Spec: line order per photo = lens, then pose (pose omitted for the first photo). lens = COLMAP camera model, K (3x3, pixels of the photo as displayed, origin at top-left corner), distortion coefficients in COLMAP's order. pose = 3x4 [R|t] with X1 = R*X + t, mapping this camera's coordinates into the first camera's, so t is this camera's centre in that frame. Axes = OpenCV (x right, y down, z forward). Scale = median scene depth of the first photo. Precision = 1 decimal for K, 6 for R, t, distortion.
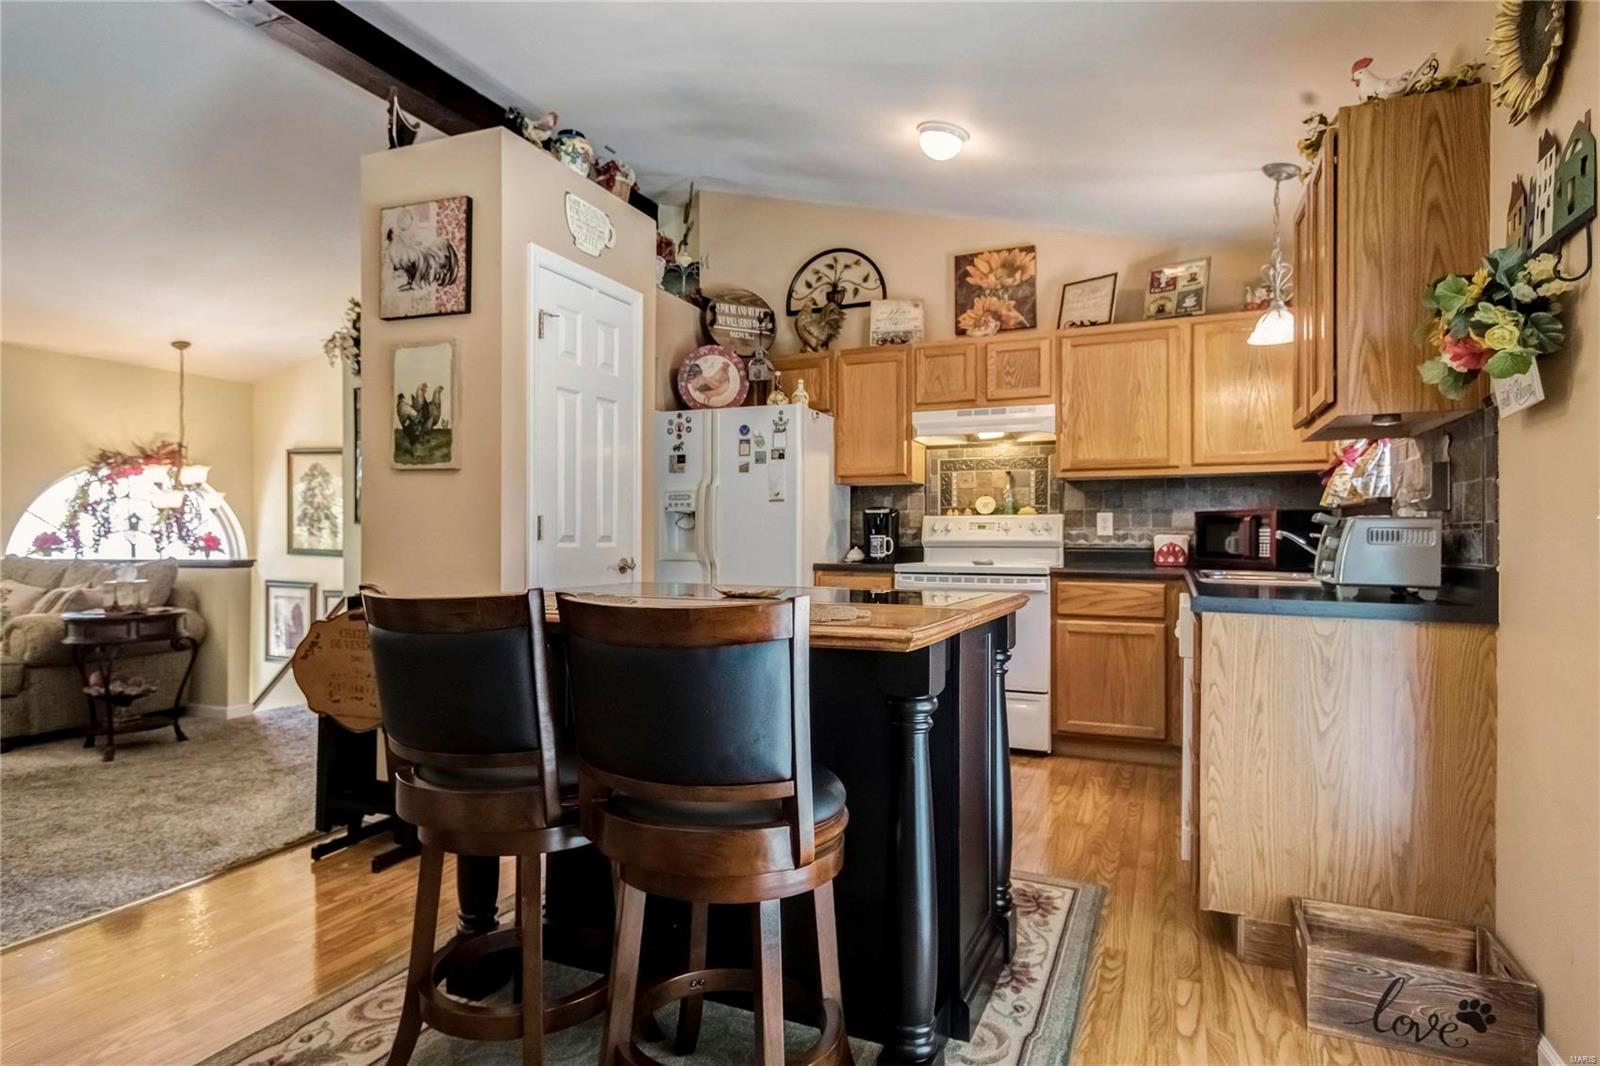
lens RADIAL K [[890.4, 0, 826.1], [0, 890.4, 533.6], [0, 0, 1]] dist [0.021125, -0.005159]
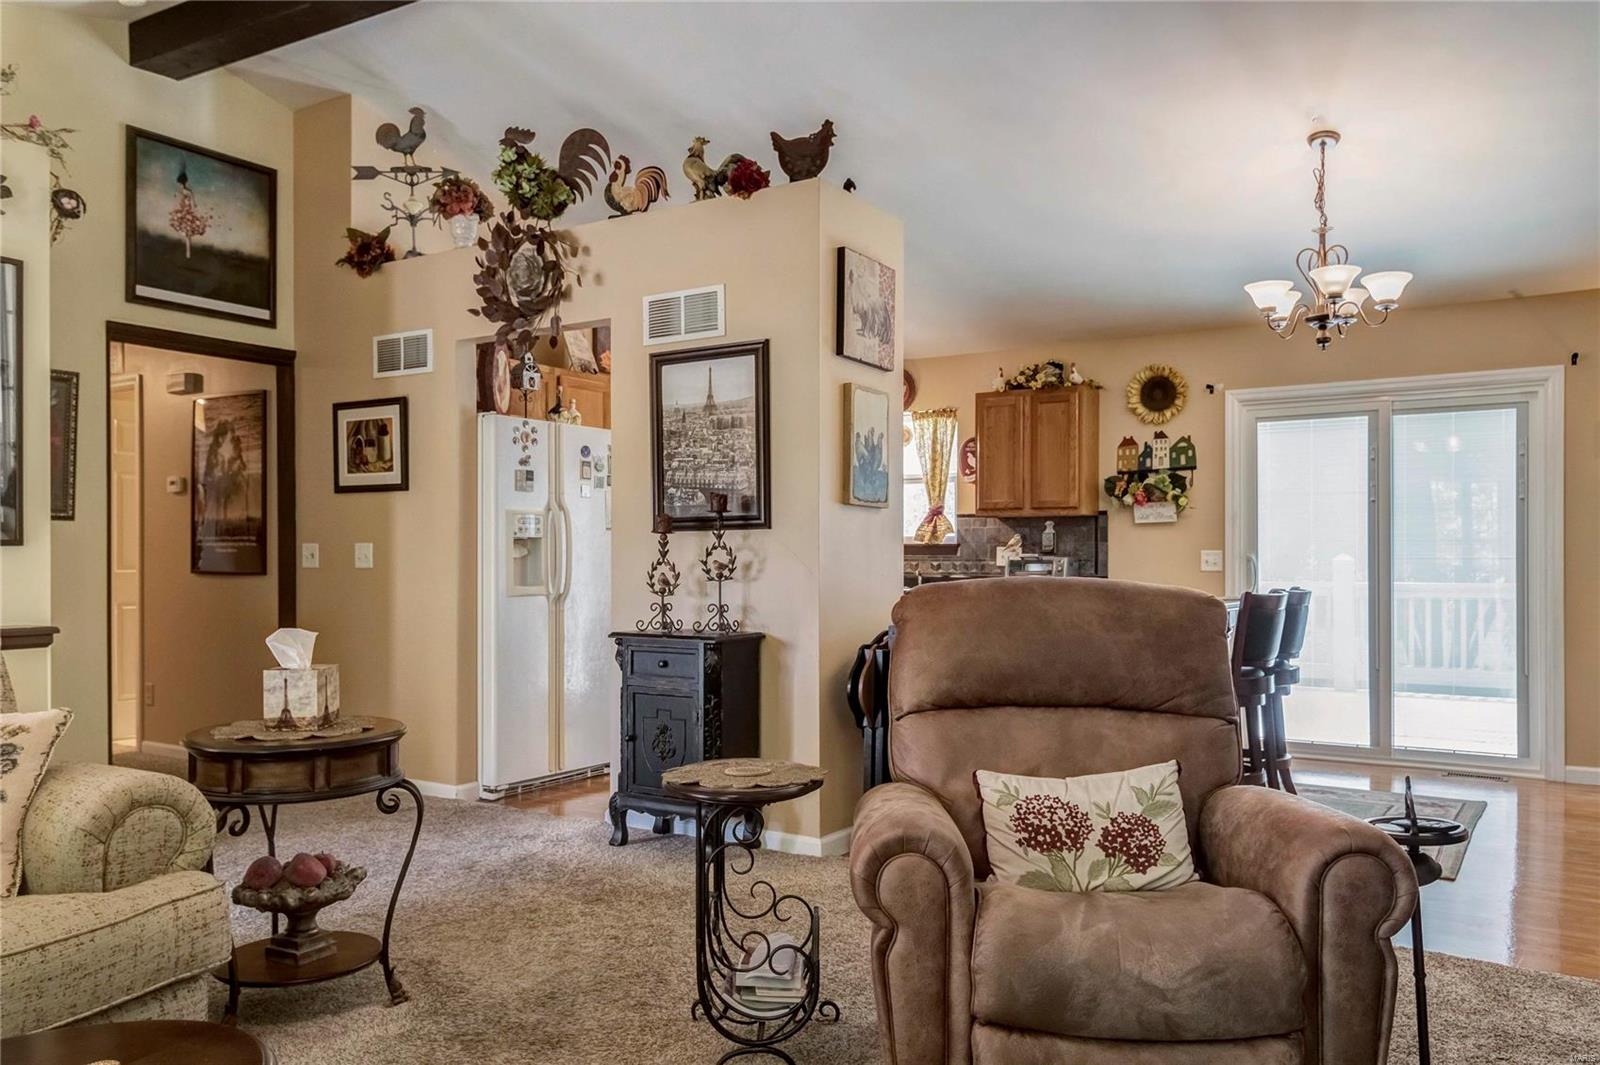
lens RADIAL K [[1145.6, 0, 814.1], [0, 1145.6, 546.7], [0, 0, 1]] dist [0.029984, -0.005142]
pose [[0.183334, 0.009514, 0.983005, -1.185574], [-0.003891, 0.999952, -0.008952, -0.007181], [-0.983043, -0.002184, 0.183362, 0.531382]]
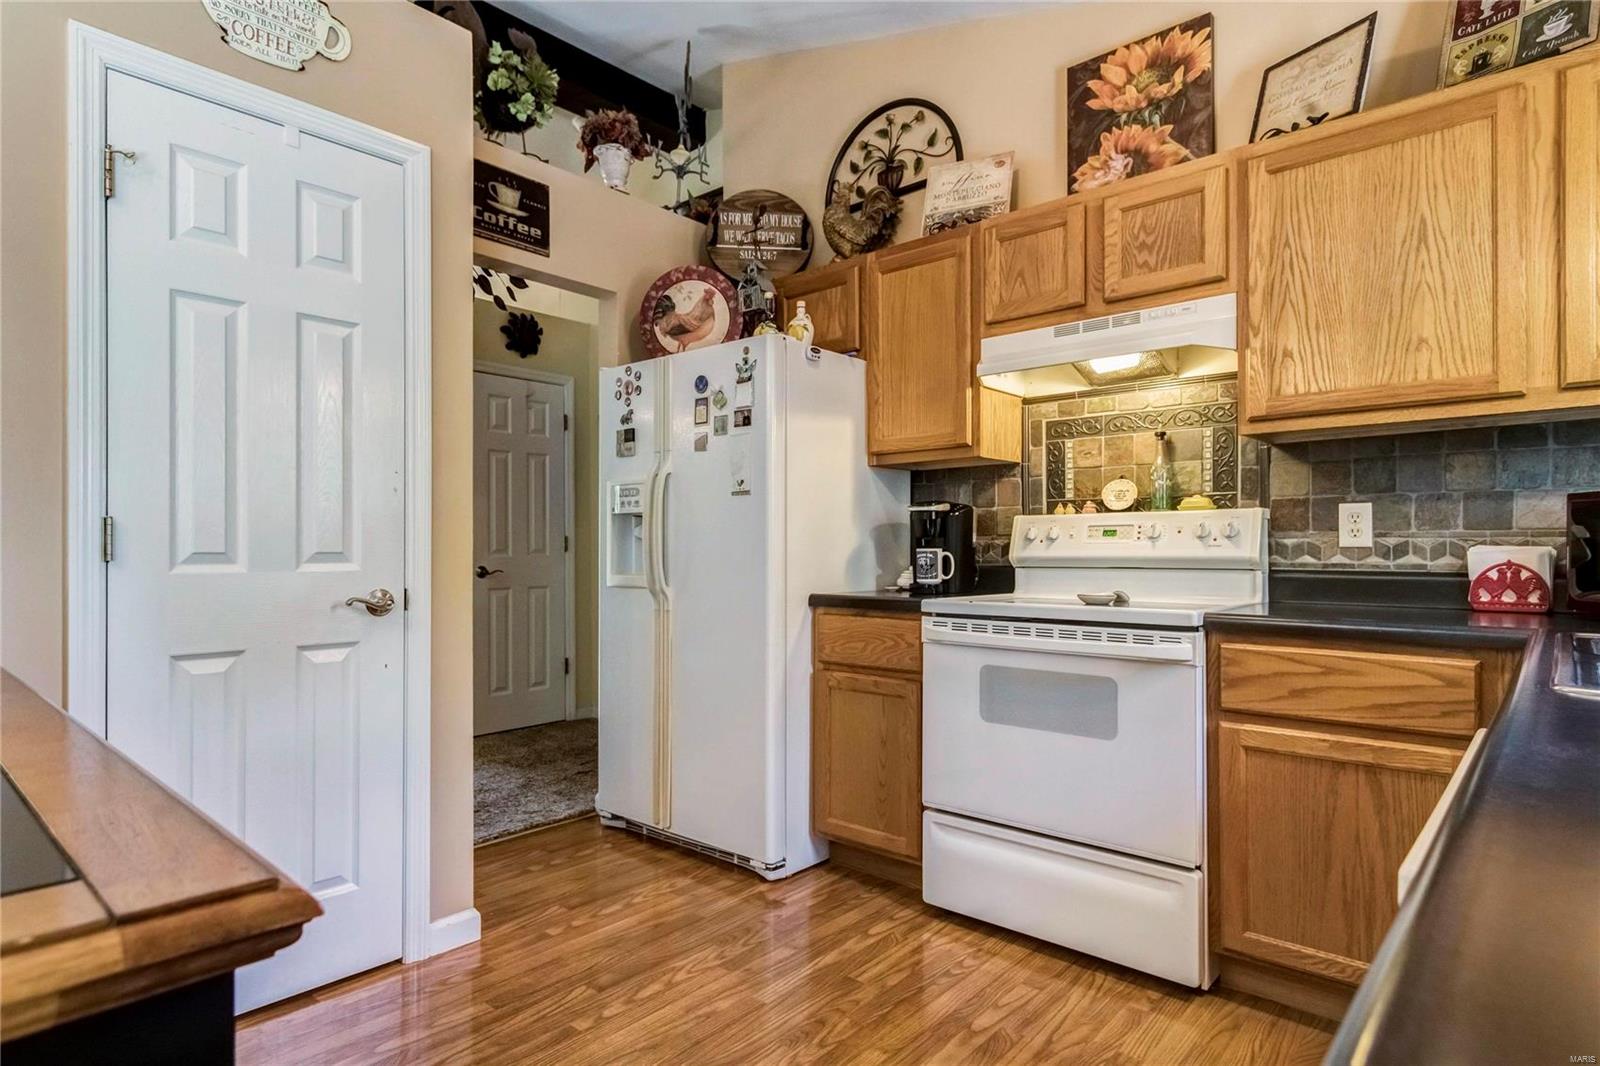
lens RADIAL K [[890.4, 0, 810.2], [0, 890.4, 545.1], [0, 0, 1]] dist [0.021125, -0.005159]
pose [[0.944210, -0.004312, -0.329317, 0.185825], [0.004268, 0.999991, -0.000855, -0.000085], [0.329317, -0.000598, 0.944219, 0.411257]]
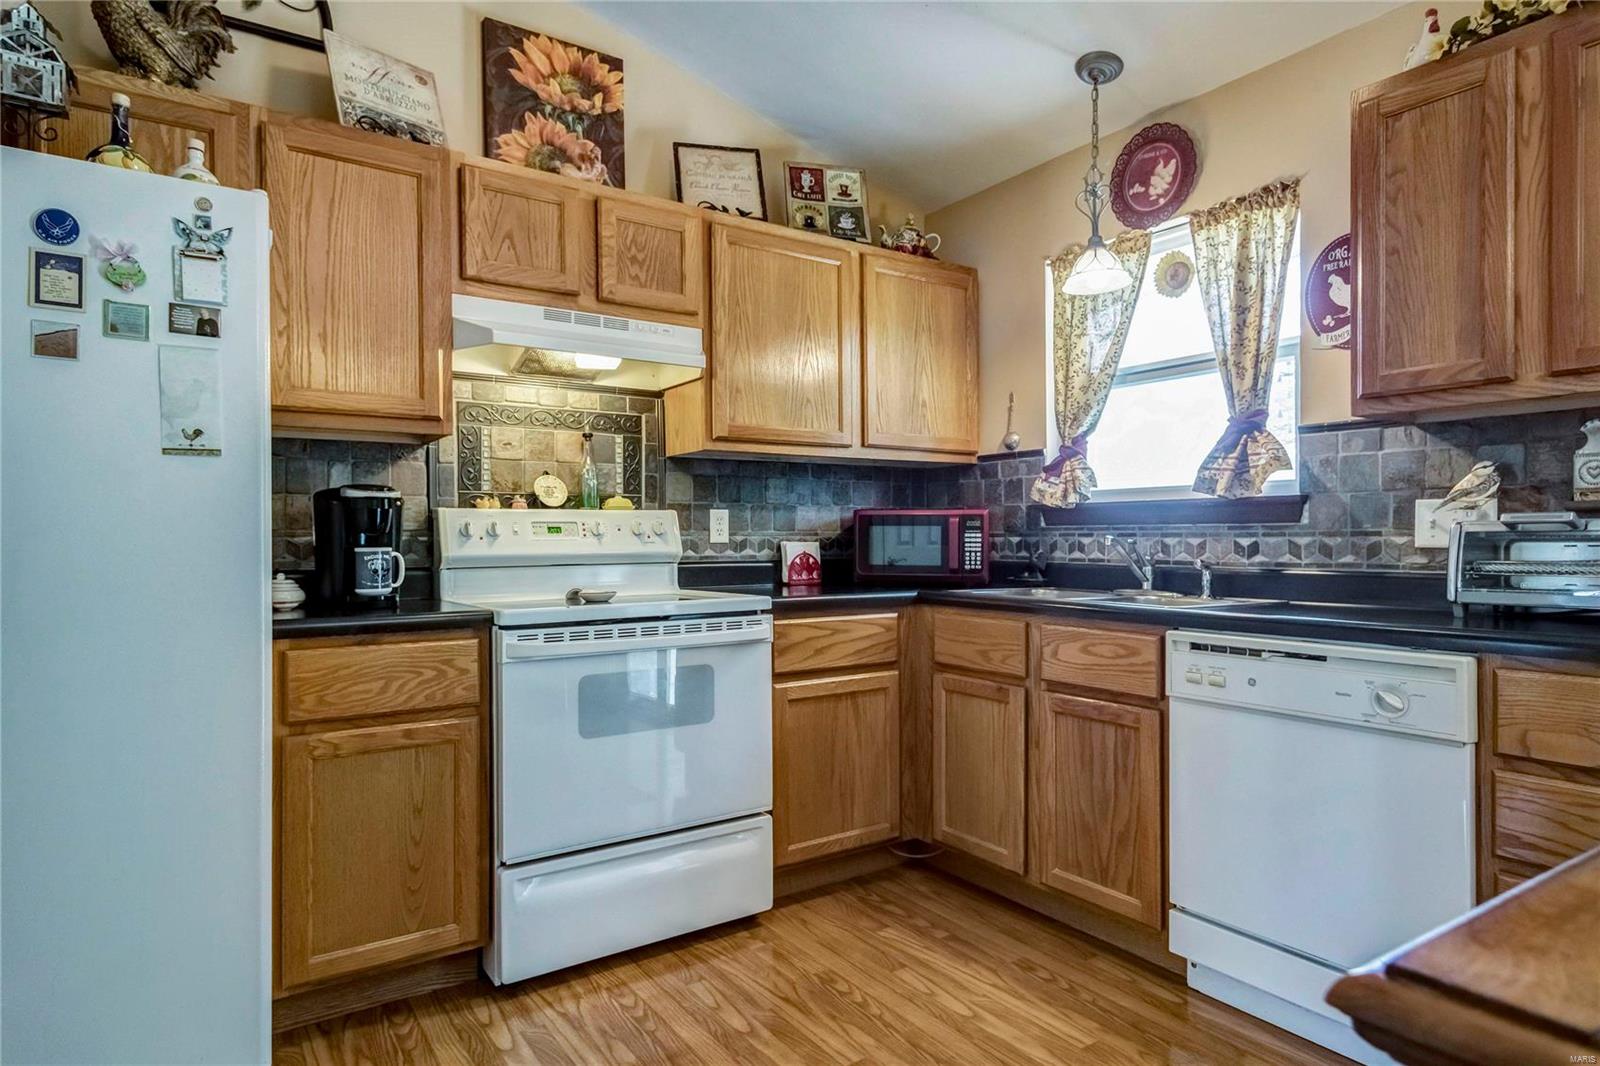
lens RADIAL K [[890.4, 0, 792.9], [0, 890.4, 537.8], [0, 0, 1]] dist [0.021125, -0.005159]
pose [[0.560155, -0.004051, 0.828378, -0.206043], [0.003557, 0.999991, 0.002485, -0.003320], [-0.828380, 0.001554, 0.560164, 0.579239]]
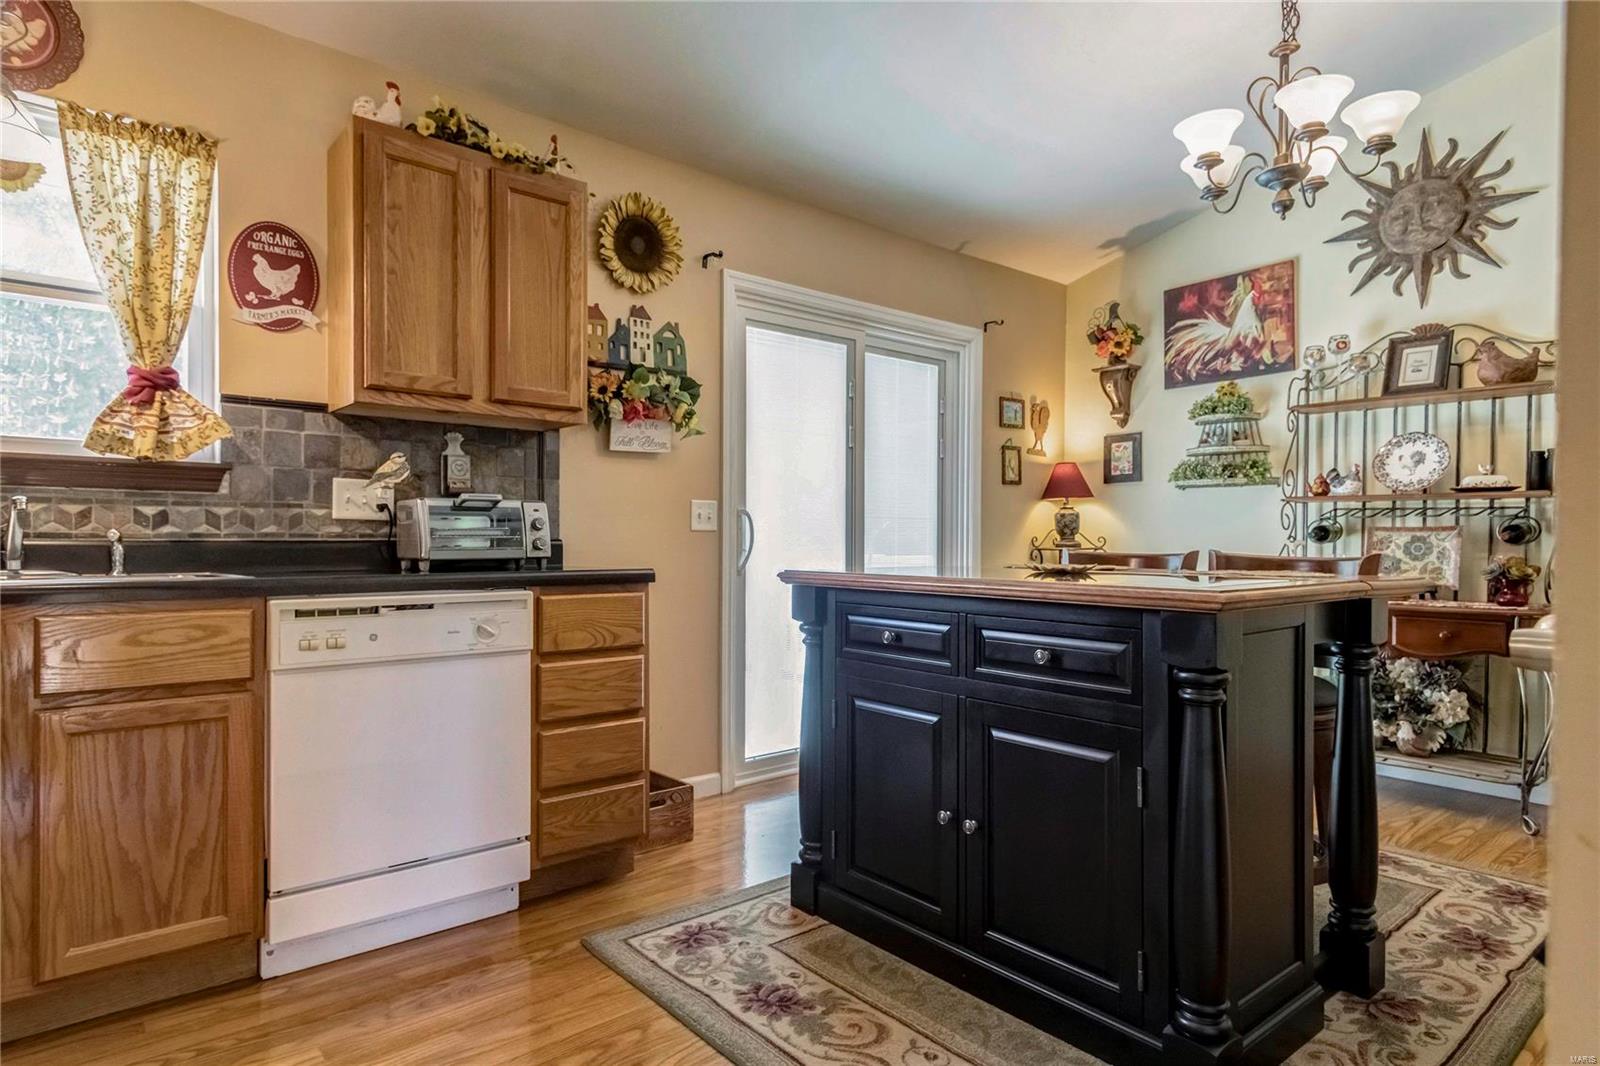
lens RADIAL K [[890.4, 0, 773.3], [0, 890.4, 544.0], [0, 0, 1]] dist [0.021125, -0.005159]
pose [[-0.870109, -0.009994, 0.492758, -0.136981], [-0.008406, 0.999950, 0.005437, 0.014468], [-0.492788, 0.000589, -0.870149, 0.921072]]
